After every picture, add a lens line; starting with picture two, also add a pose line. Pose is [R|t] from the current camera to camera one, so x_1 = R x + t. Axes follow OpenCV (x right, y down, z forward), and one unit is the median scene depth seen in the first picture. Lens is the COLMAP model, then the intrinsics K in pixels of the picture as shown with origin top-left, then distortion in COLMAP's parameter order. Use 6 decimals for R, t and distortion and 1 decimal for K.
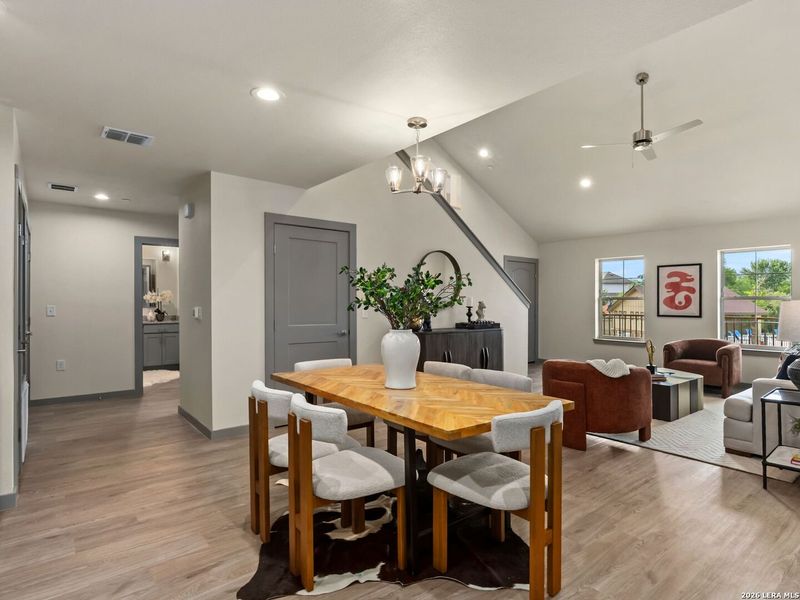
lens RADIAL K [[461.4, 0, 396.9], [0, 461.4, 294.4], [0, 0, 1]] dist [0.002371, -0.002380]
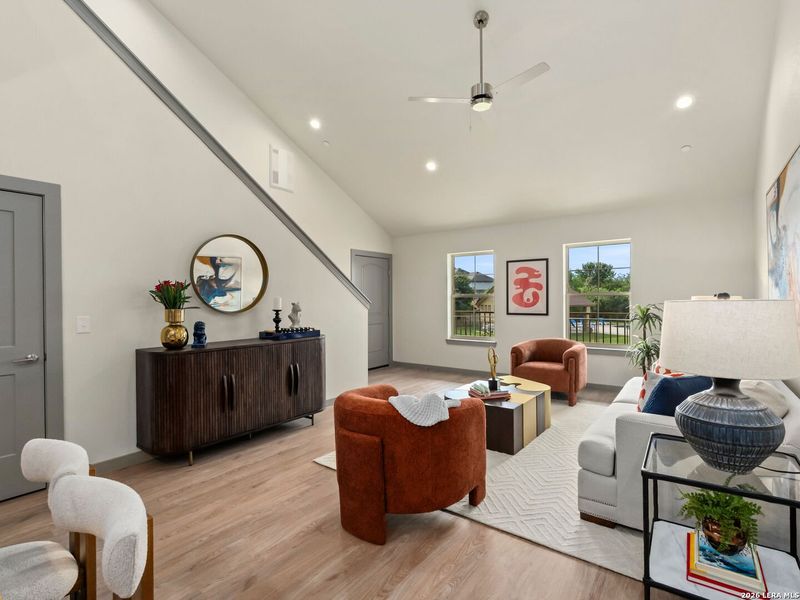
lens RADIAL K [[394.6, 0, 400.5], [0, 394.6, 300.4], [0, 0, 1]] dist [-0.002515, 0.000821]
pose [[0.974415, -0.014857, 0.224266, 0.208416], [0.010328, 0.999719, 0.021352, -0.001187], [-0.224520, -0.018490, 0.974294, 0.319154]]
